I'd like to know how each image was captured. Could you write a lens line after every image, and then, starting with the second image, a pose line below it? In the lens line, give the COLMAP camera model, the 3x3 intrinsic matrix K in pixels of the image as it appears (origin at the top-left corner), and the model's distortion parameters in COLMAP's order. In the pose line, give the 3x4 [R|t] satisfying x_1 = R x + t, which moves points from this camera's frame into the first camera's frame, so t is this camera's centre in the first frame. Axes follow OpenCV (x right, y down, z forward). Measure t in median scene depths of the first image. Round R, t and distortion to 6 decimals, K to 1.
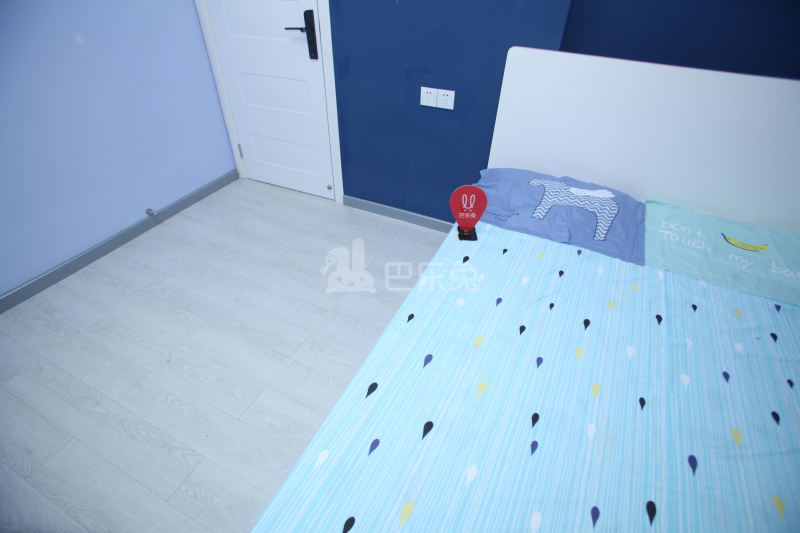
lens RADIAL K [[388.9, 0, 401.9], [0, 388.9, 270.3], [0, 0, 1]] dist [-0.090085, 0.049715]
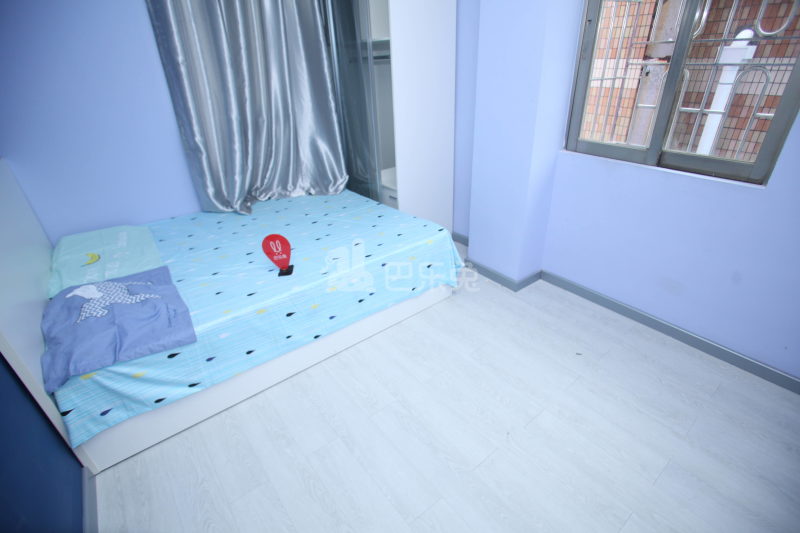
lens RADIAL K [[388.9, 0, 401.9], [0, 388.9, 270.3], [0, 0, 1]] dist [-0.090085, 0.049715]
pose [[-0.890532, -0.215384, 0.400702, -0.688170], [0.301145, 0.381090, 0.874118, -0.910118], [-0.340975, 0.899099, -0.274511, 0.991912]]
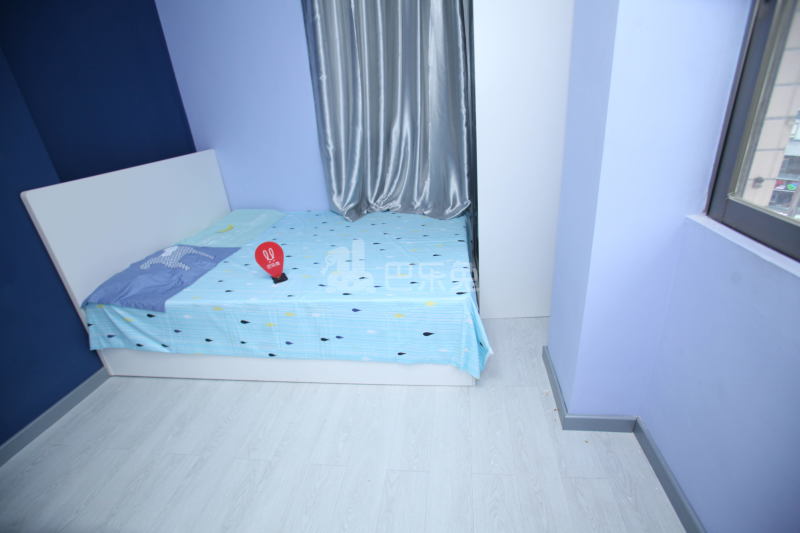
lens RADIAL K [[388.9, 0, 401.9], [0, 388.9, 270.3], [0, 0, 1]] dist [-0.090085, 0.049715]
pose [[-0.297937, -0.391739, 0.870502, -1.044001], [0.666242, 0.567742, 0.483519, -0.281615], [-0.683634, 0.724024, 0.091842, 0.362344]]
